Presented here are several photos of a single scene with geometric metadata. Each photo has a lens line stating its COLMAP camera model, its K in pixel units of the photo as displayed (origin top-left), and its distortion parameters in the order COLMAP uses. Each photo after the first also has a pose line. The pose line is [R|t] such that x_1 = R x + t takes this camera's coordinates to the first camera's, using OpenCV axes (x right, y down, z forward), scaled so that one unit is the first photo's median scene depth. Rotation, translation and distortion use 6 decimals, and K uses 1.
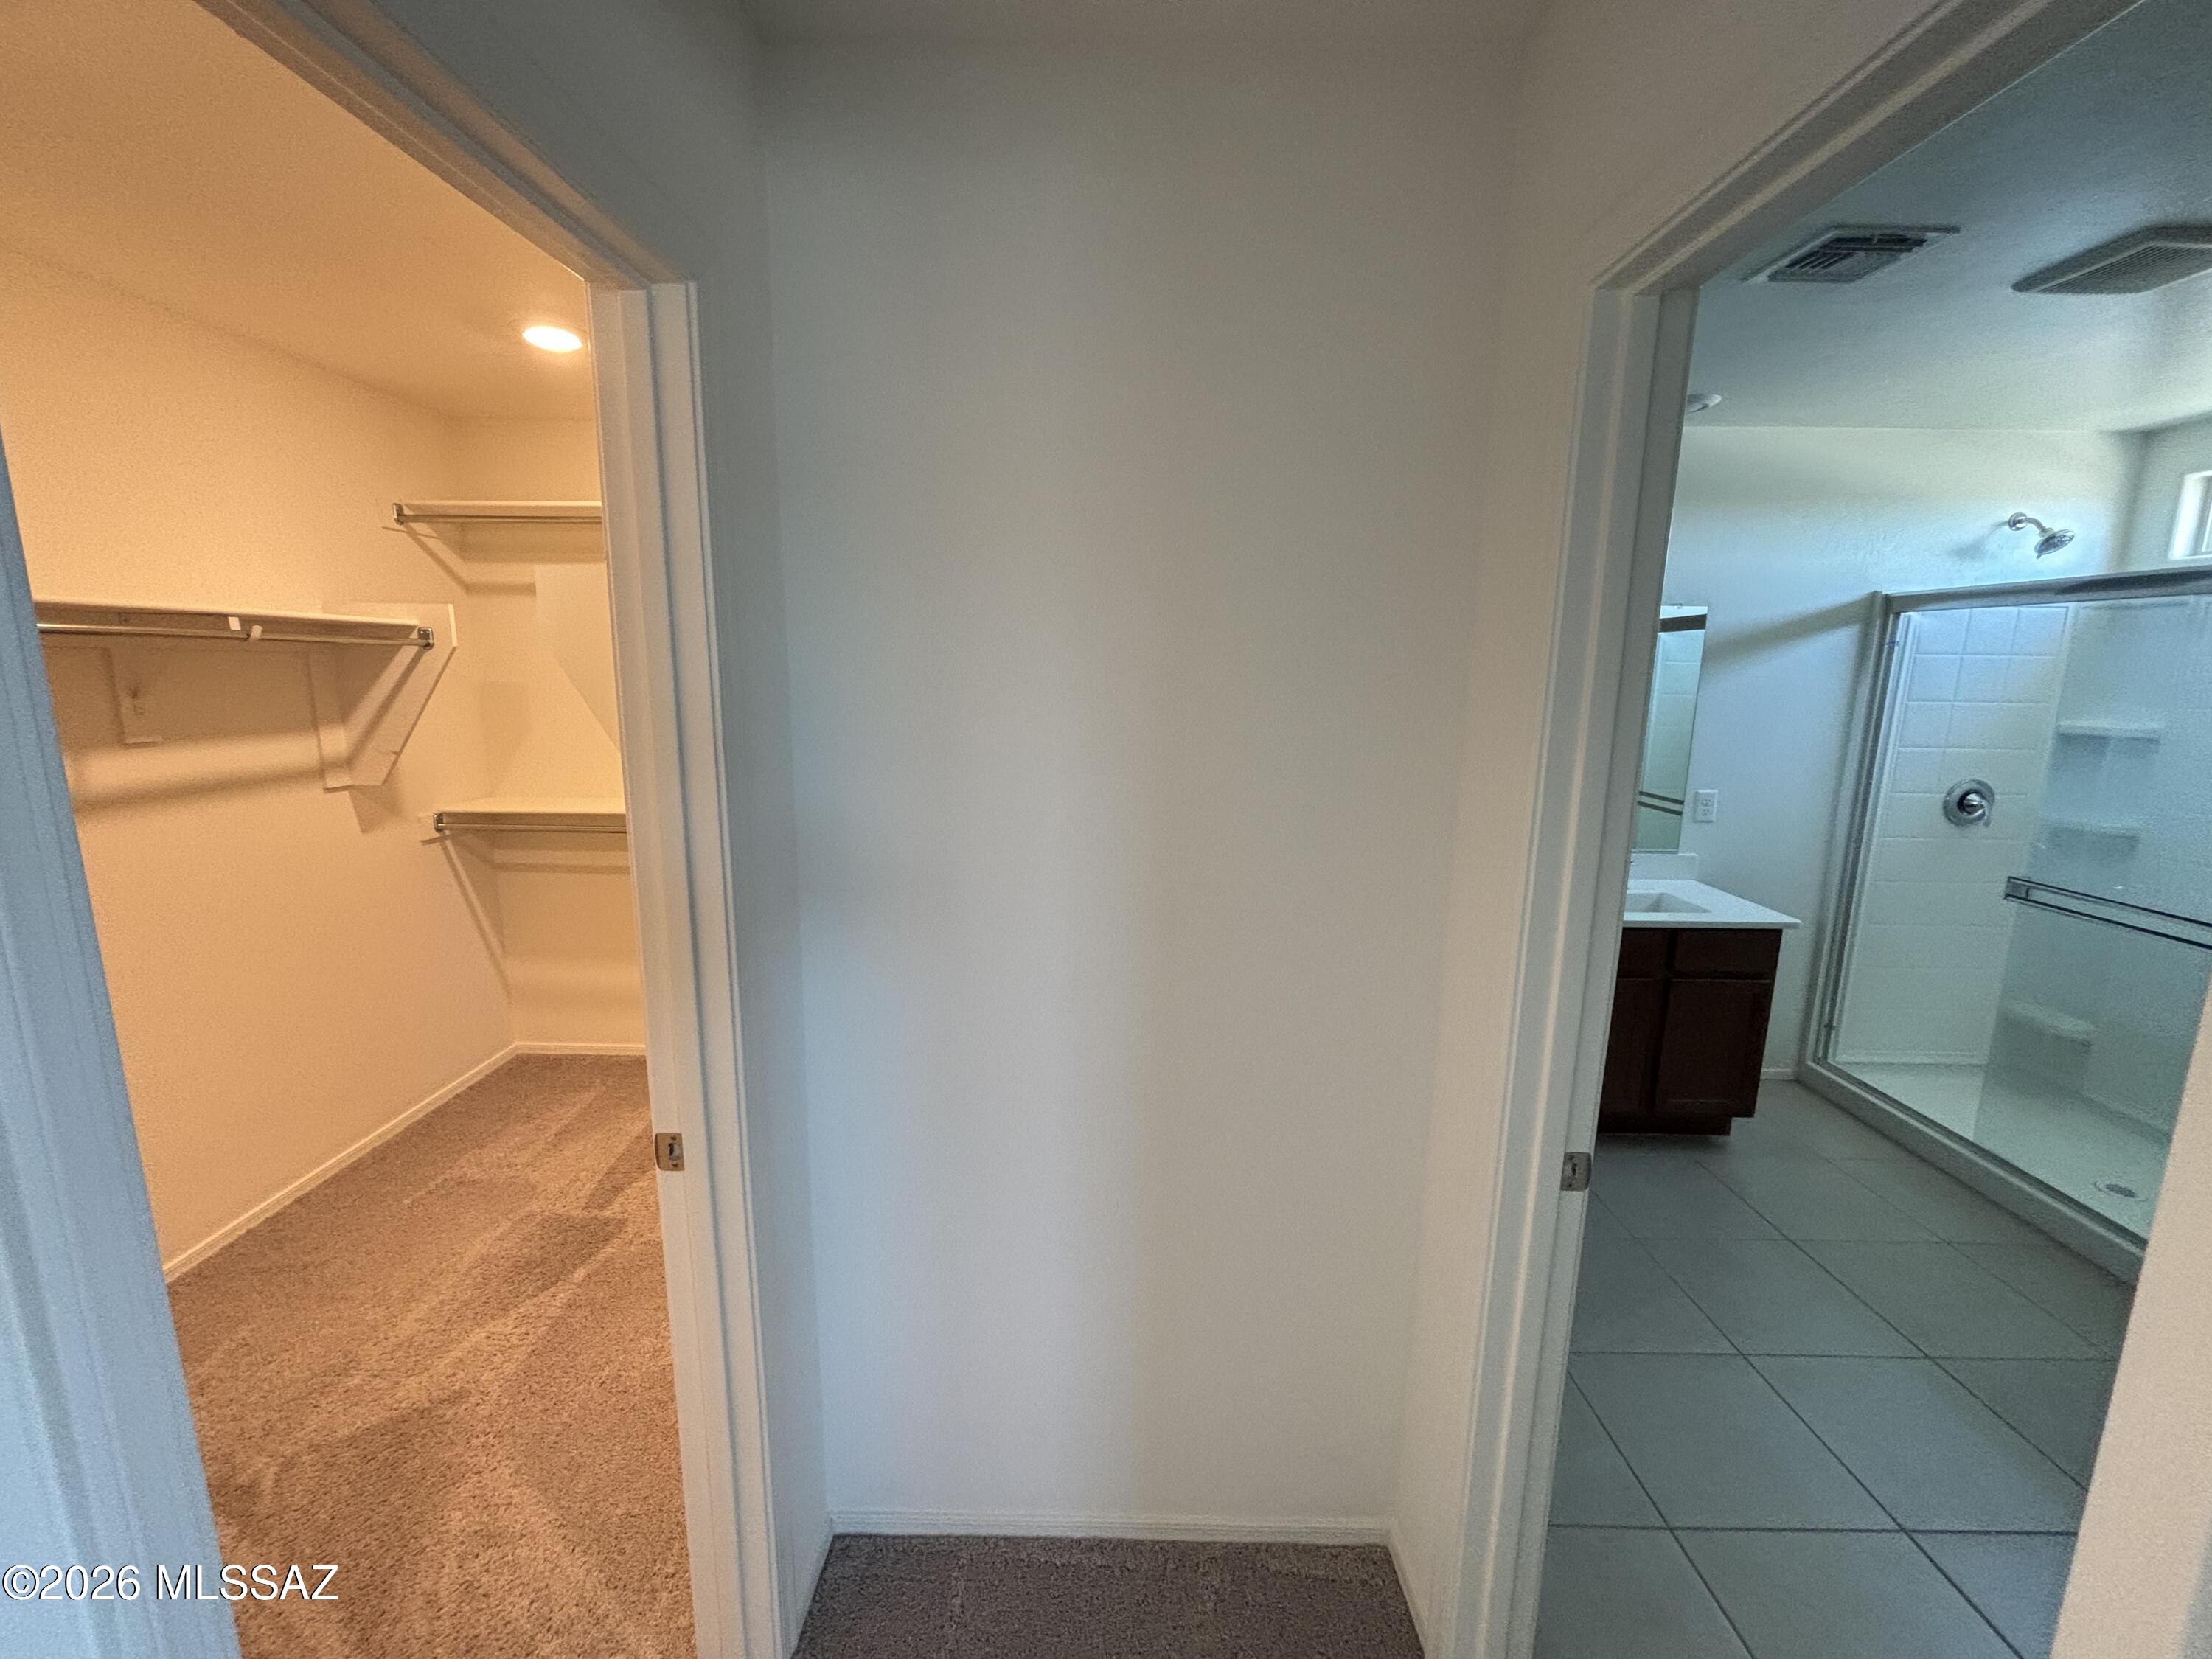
lens RADIAL K [[891.3, 0, 1097.7], [0, 891.3, 824.3], [0, 0, 1]] dist [-0.001811, 0.000198]
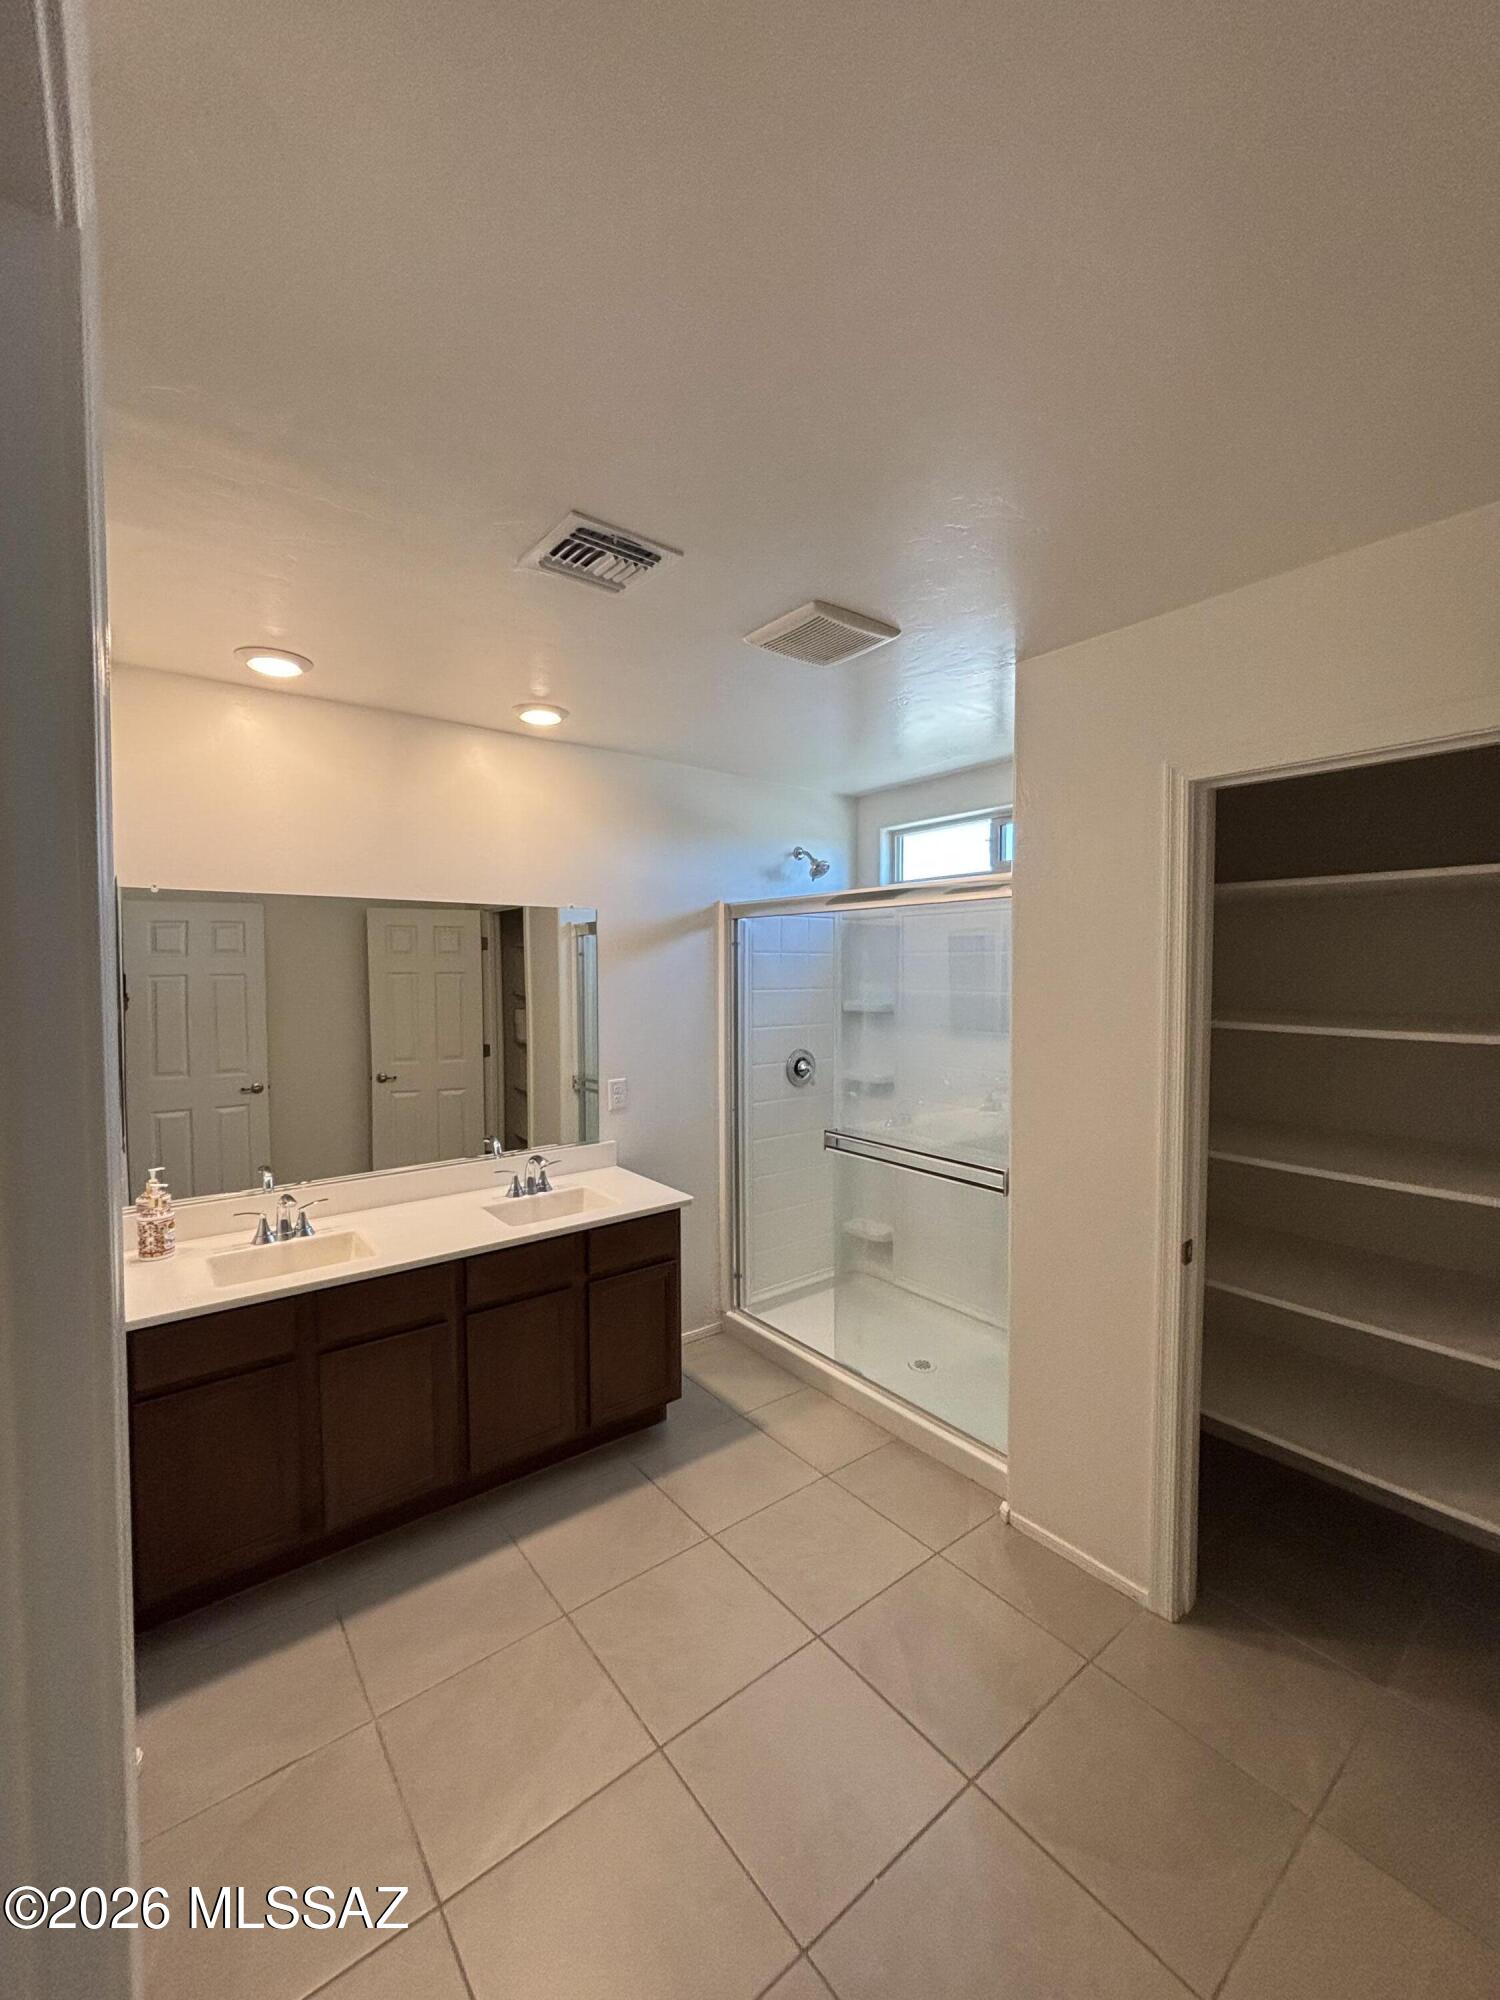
lens RADIAL K [[805.9, 0, 747.7], [0, 805.9, 998.9], [0, 0, 1]] dist [-0.001811, 0.000198]
pose [[0.778271, -0.039151, 0.626706, 0.222329], [0.127031, 0.987234, -0.096079, -0.022372], [-0.614945, 0.154387, 0.773310, 0.158621]]
